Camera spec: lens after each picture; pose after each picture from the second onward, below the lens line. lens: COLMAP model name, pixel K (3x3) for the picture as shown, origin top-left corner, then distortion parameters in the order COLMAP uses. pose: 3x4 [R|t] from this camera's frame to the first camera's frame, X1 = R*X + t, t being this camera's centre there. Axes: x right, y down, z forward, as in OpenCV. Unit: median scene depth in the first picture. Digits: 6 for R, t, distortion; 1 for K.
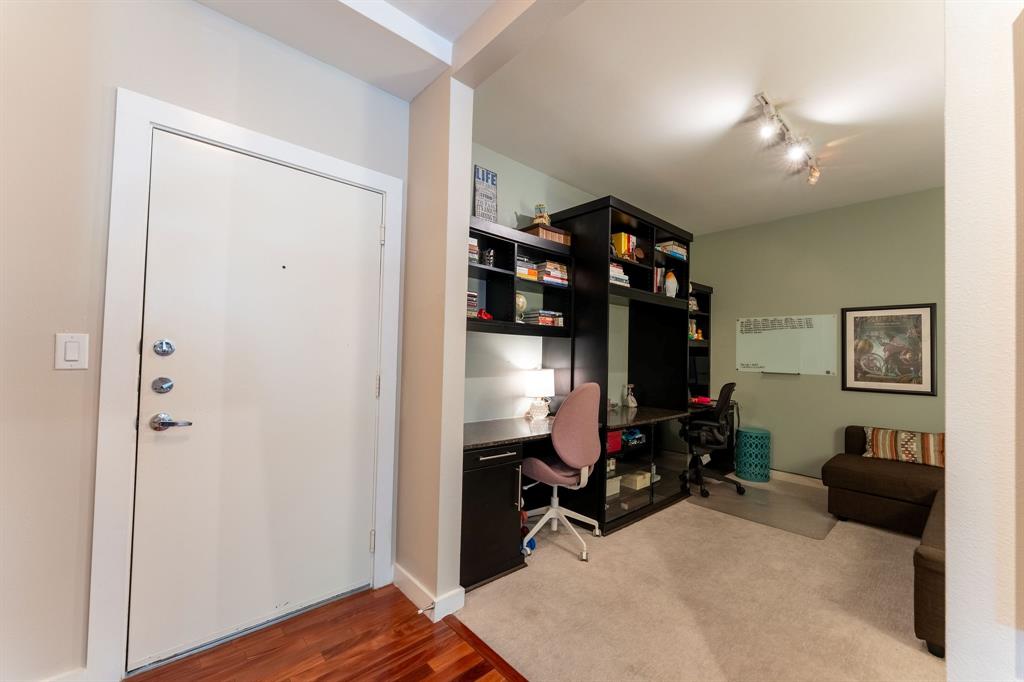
lens RADIAL K [[410.2, 0, 518.2], [0, 410.2, 340.7], [0, 0, 1]] dist [-0.003728, -0.000609]
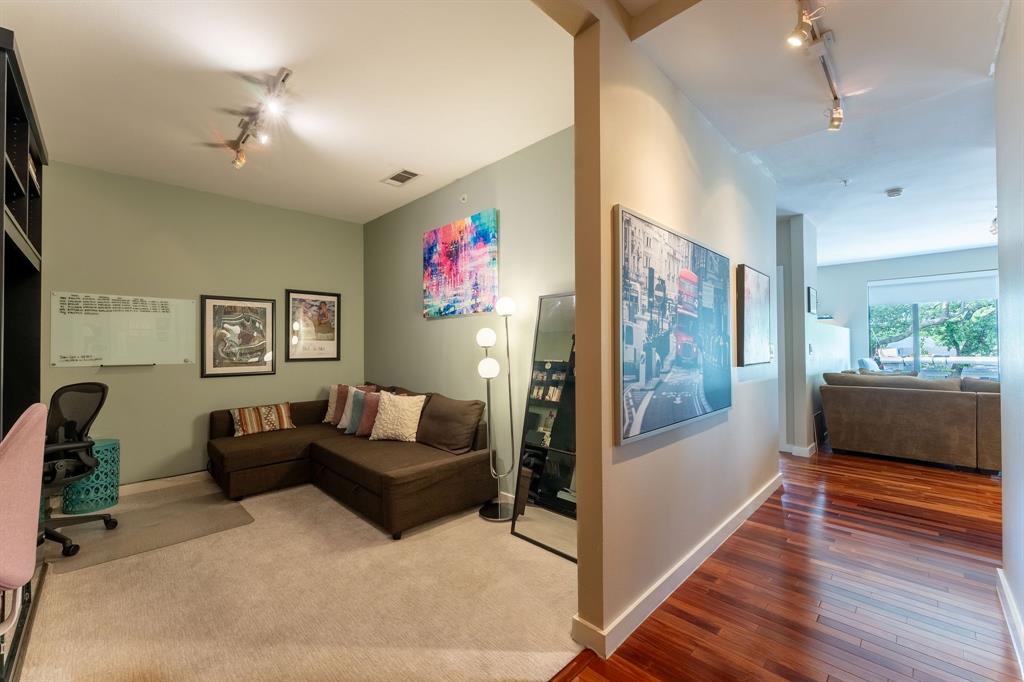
lens RADIAL K [[410.2, 0, 508.6], [0, 410.2, 340.8], [0, 0, 1]] dist [-0.003728, -0.000609]
pose [[-0.052955, -0.009179, 0.998555, -0.251187], [-0.027910, 0.999581, 0.007708, 0.003201], [-0.998207, -0.027461, -0.053189, 0.331267]]
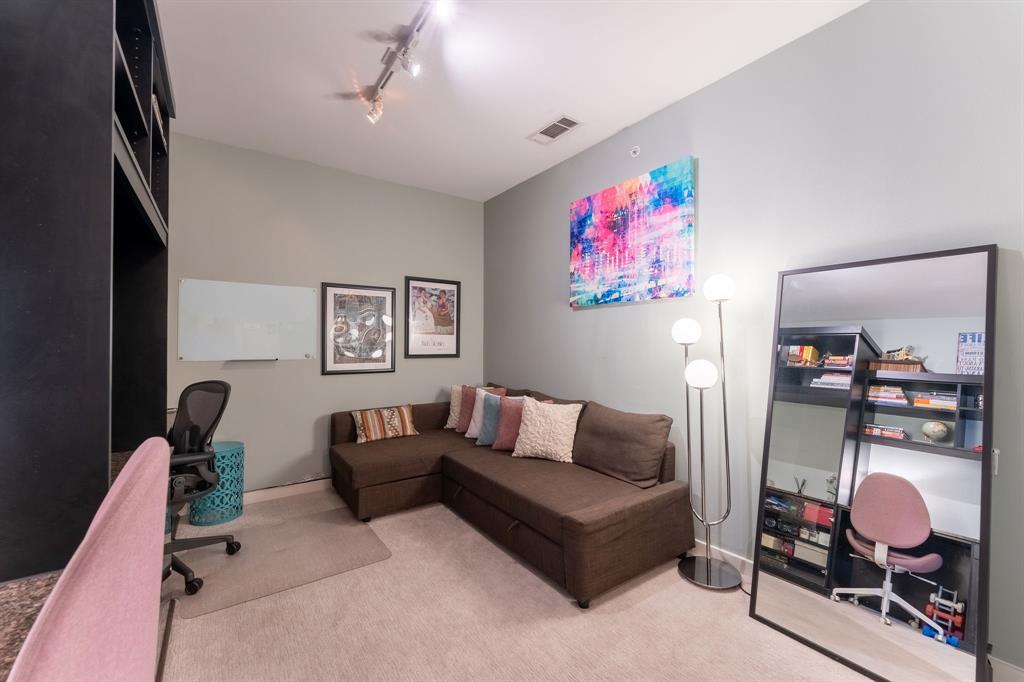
lens RADIAL K [[410.2, 0, 504.6], [0, 410.2, 340.6], [0, 0, 1]] dist [-0.003728, -0.000609]
pose [[0.118415, -0.017187, 0.992815, -0.045629], [-0.033938, 0.999196, 0.021345, 0.014898], [-0.992384, -0.036221, 0.117736, 0.536051]]
